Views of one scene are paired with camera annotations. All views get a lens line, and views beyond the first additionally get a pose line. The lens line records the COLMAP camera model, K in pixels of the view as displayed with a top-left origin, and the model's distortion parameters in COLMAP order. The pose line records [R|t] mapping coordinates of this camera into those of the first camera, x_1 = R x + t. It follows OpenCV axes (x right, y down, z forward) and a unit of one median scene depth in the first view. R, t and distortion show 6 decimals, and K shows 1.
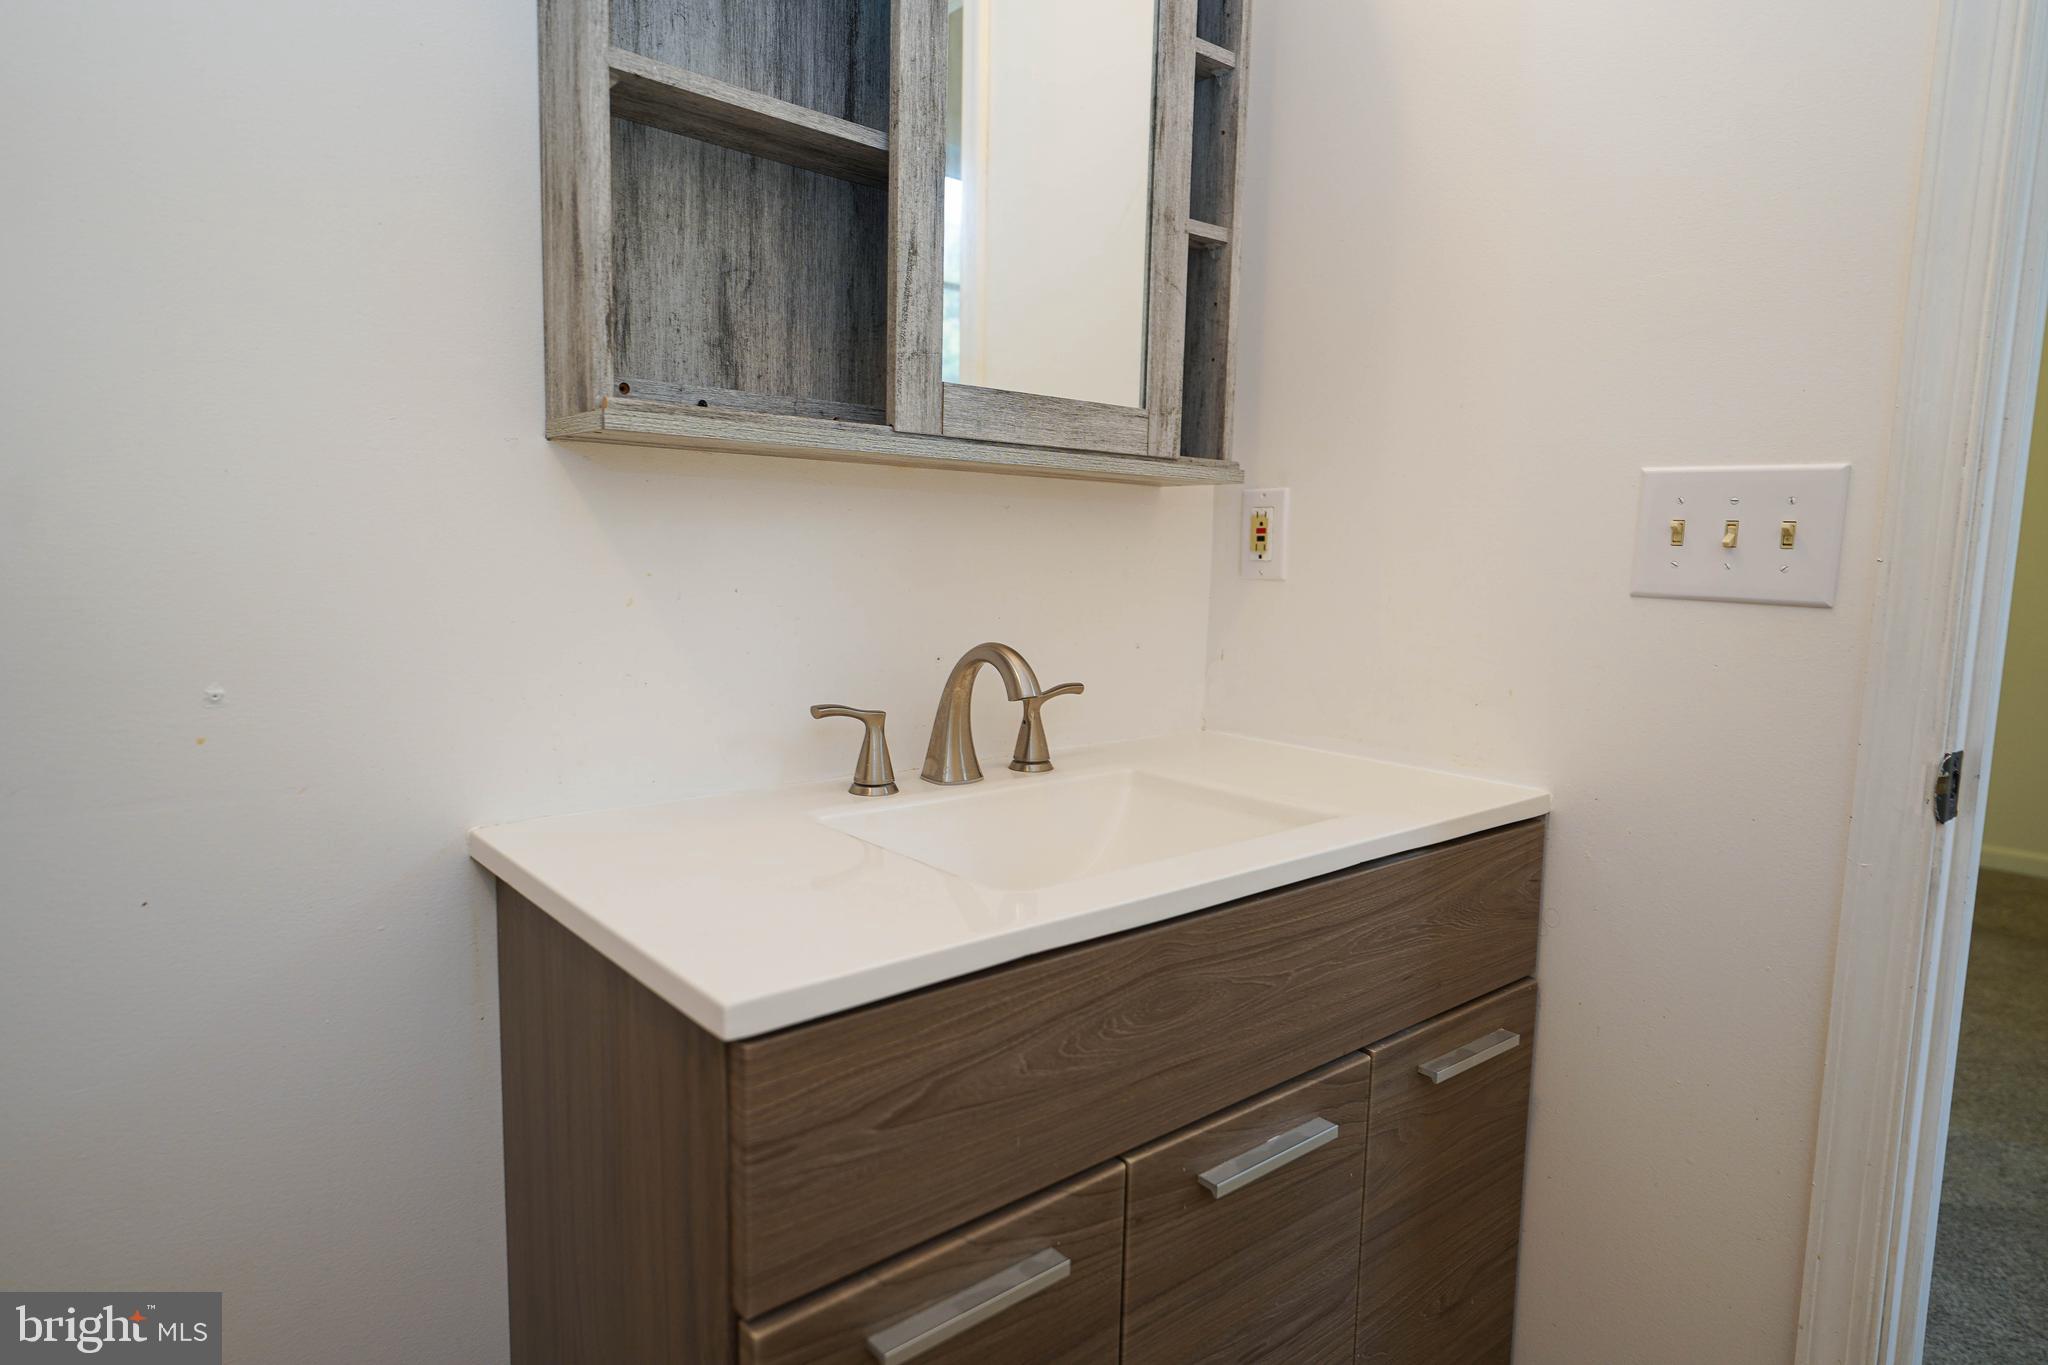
lens RADIAL K [[1176.8, 0, 1021.3], [0, 1176.8, 681.4], [0, 0, 1]] dist [0.006692, 0.001658]
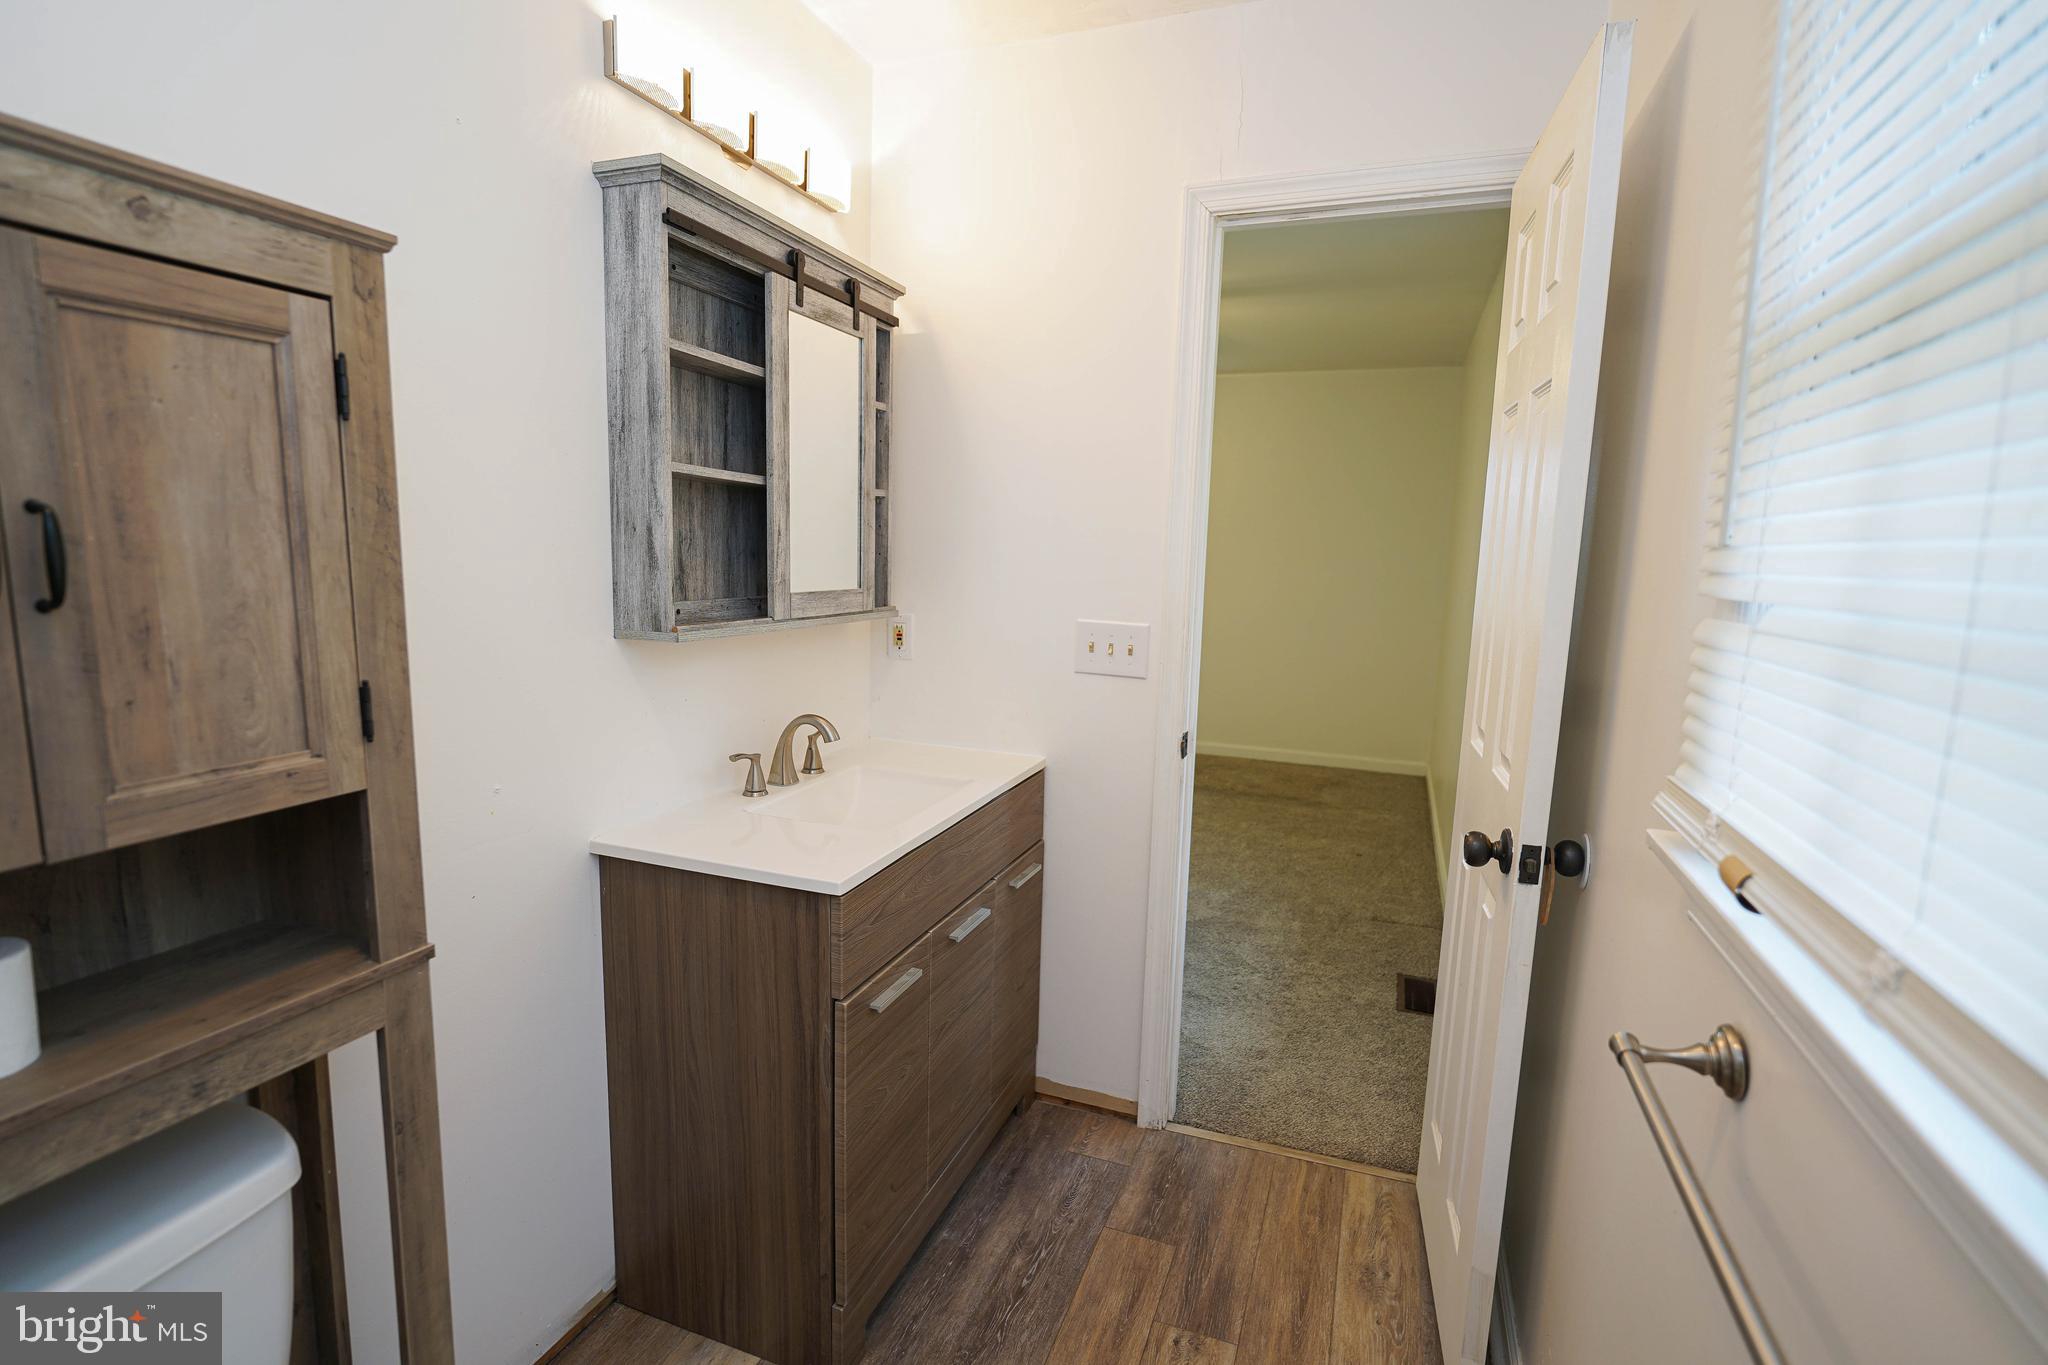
lens RADIAL K [[982.4, 0, 1020.2], [0, 982.4, 679.8], [0, 0, 1]] dist [-0.015603, -0.001828]
pose [[0.872798, -0.065845, 0.483621, -0.523014], [0.046943, 0.997589, 0.051103, -0.162152], [-0.485820, -0.021900, 0.873785, -0.655351]]
